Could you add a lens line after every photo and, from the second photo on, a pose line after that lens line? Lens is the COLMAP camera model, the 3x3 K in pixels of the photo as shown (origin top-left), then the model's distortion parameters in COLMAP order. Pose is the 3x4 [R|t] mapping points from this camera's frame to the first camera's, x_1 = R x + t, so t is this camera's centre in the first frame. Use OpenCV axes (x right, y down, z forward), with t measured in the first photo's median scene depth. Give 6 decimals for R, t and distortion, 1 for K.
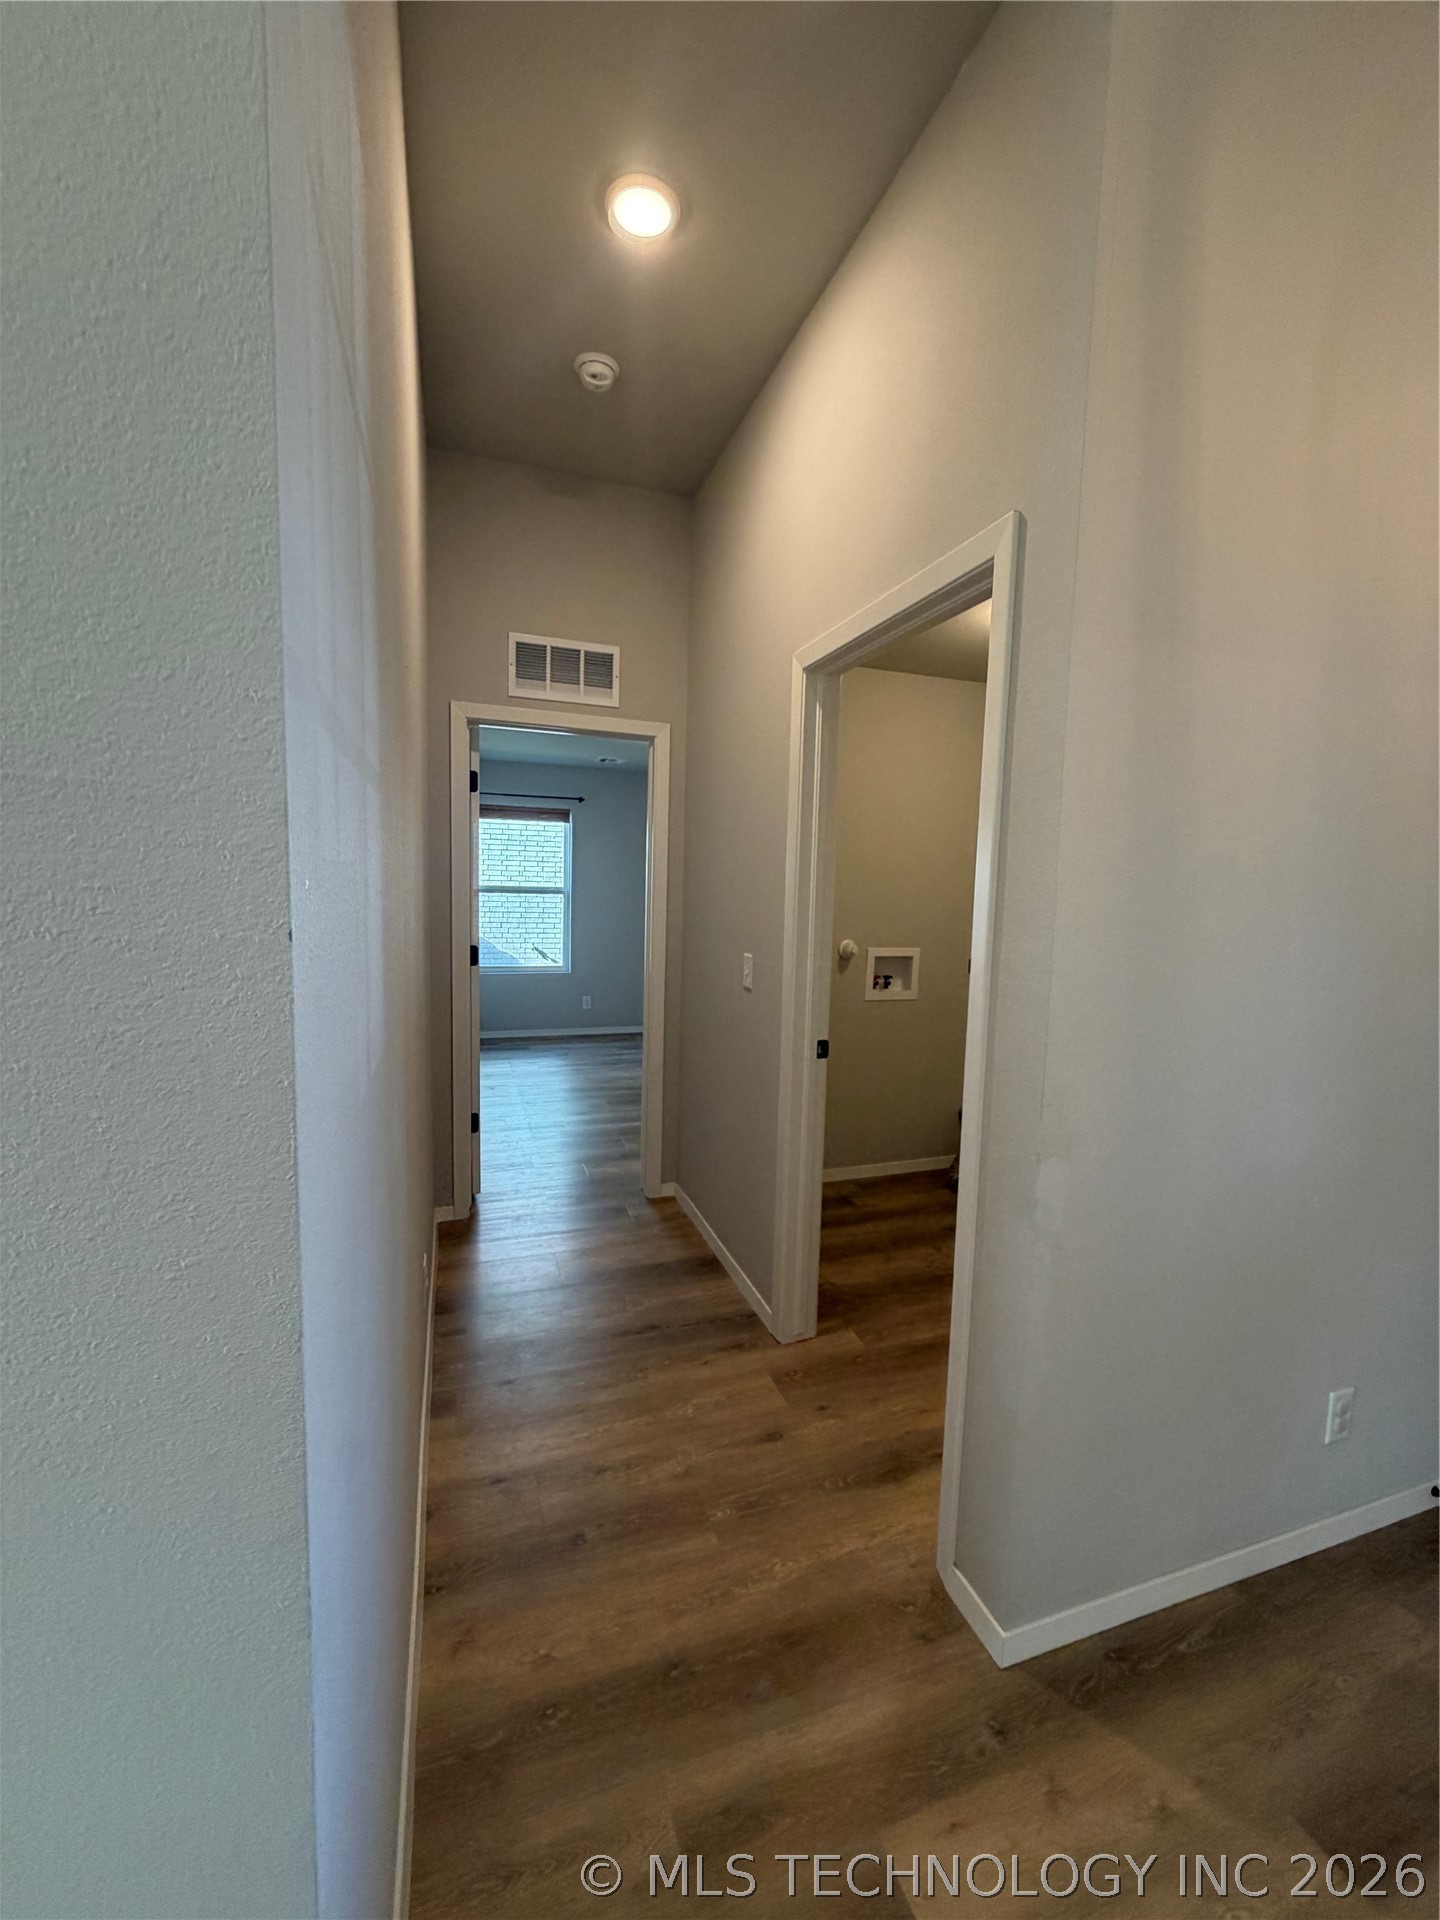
lens RADIAL K [[763.2, 0, 719.6], [0, 763.2, 956.0], [0, 0, 1]] dist [-0.000596, 0.000452]
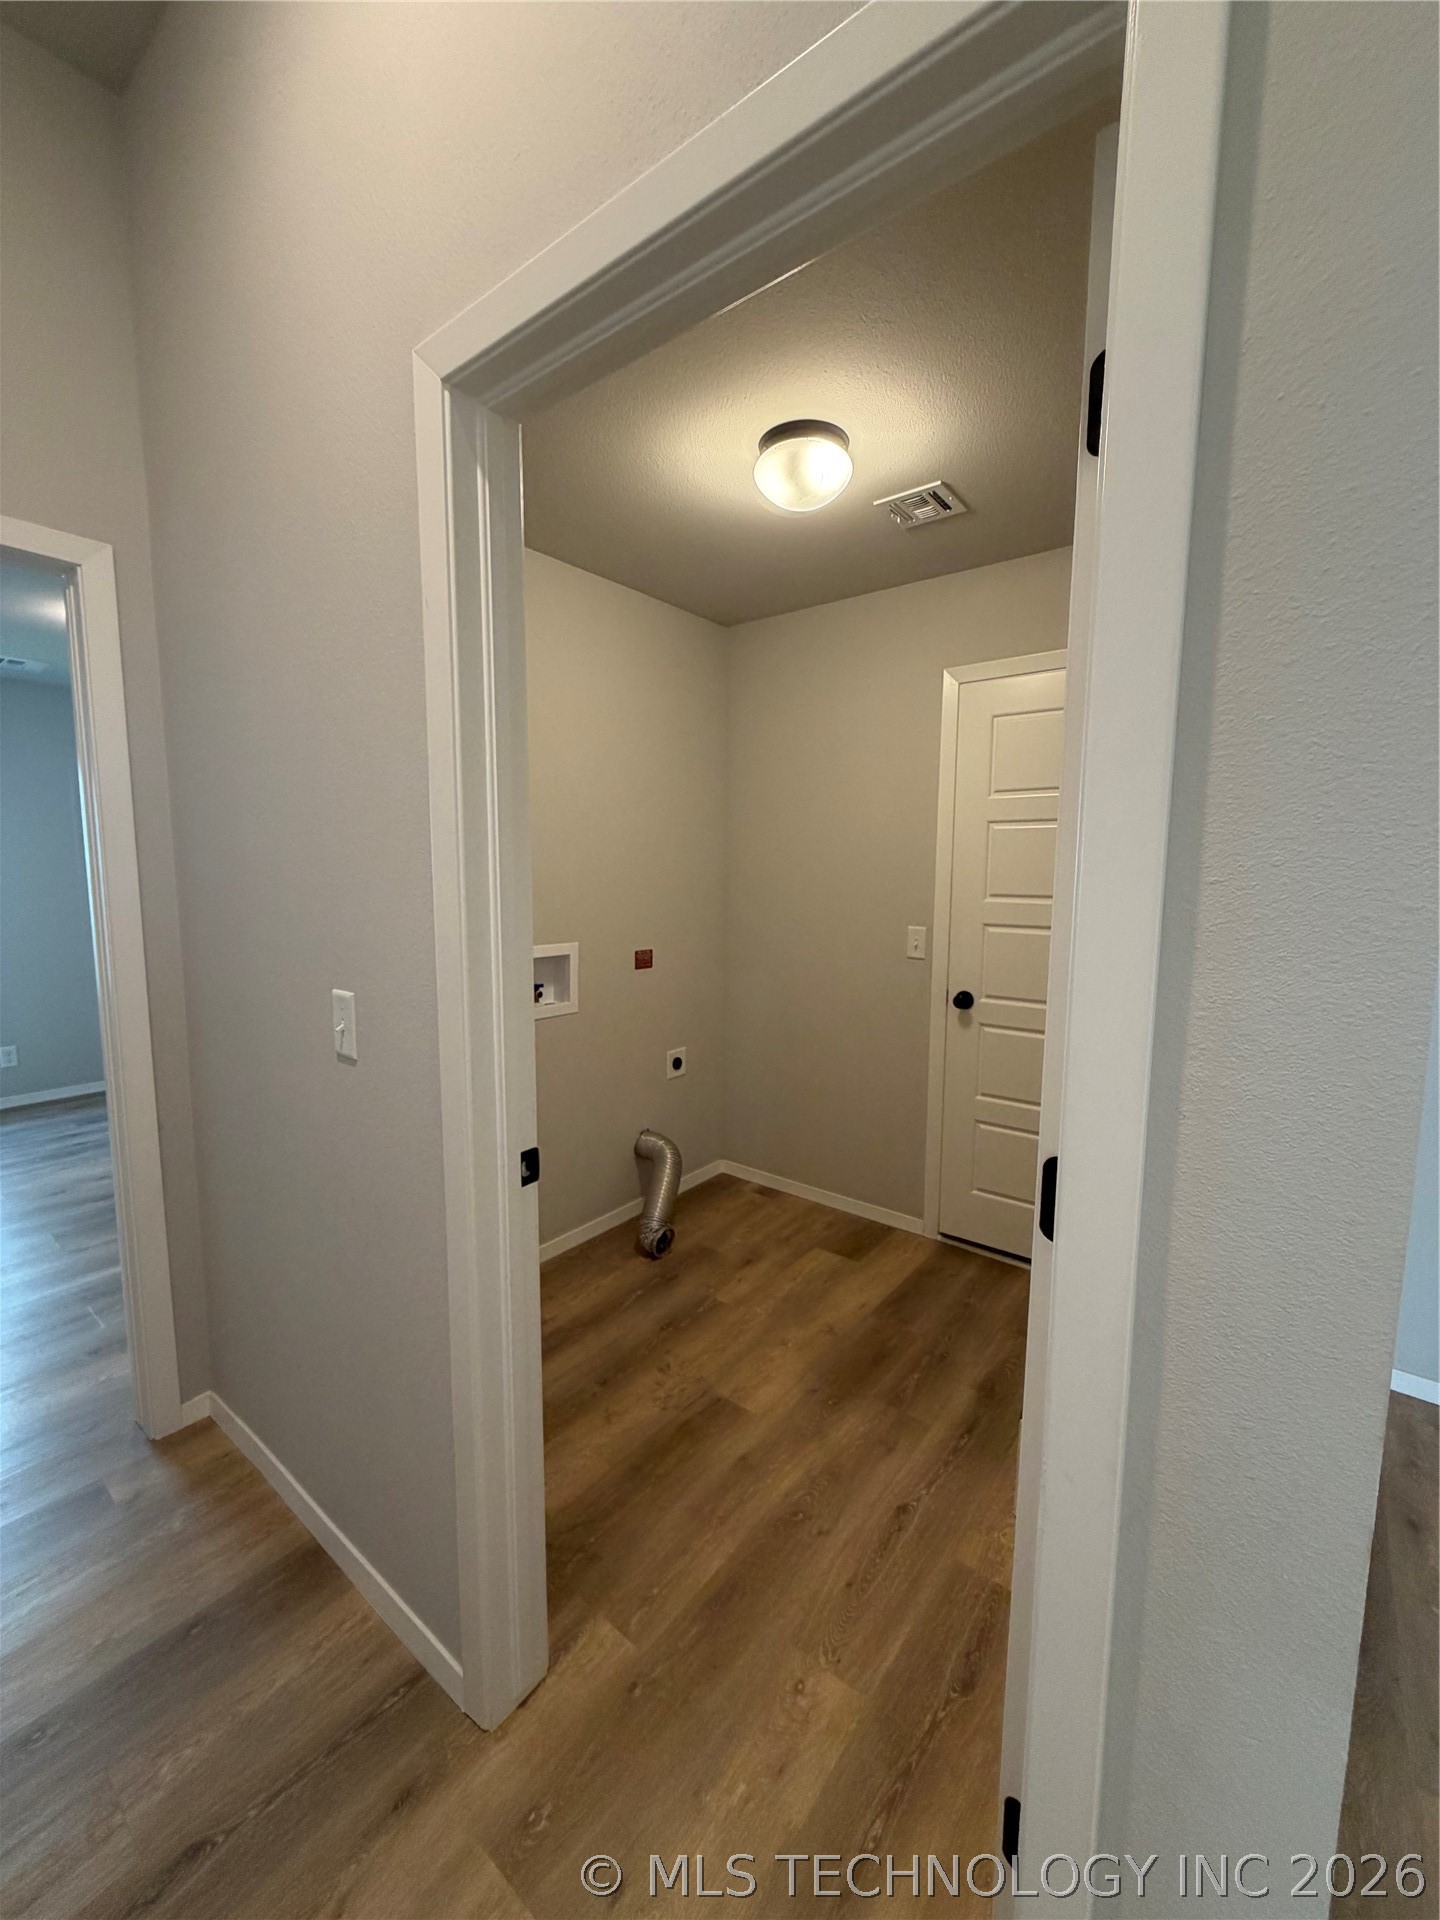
lens RADIAL K [[766.6, 0, 725.0], [0, 766.6, 963.1], [0, 0, 1]] dist [-0.000407, 0.000182]
pose [[0.842619, -0.082470, 0.532158, -0.016233], [0.061517, 0.996476, 0.057019, -0.030395], [-0.534985, -0.015309, 0.844723, 0.374494]]
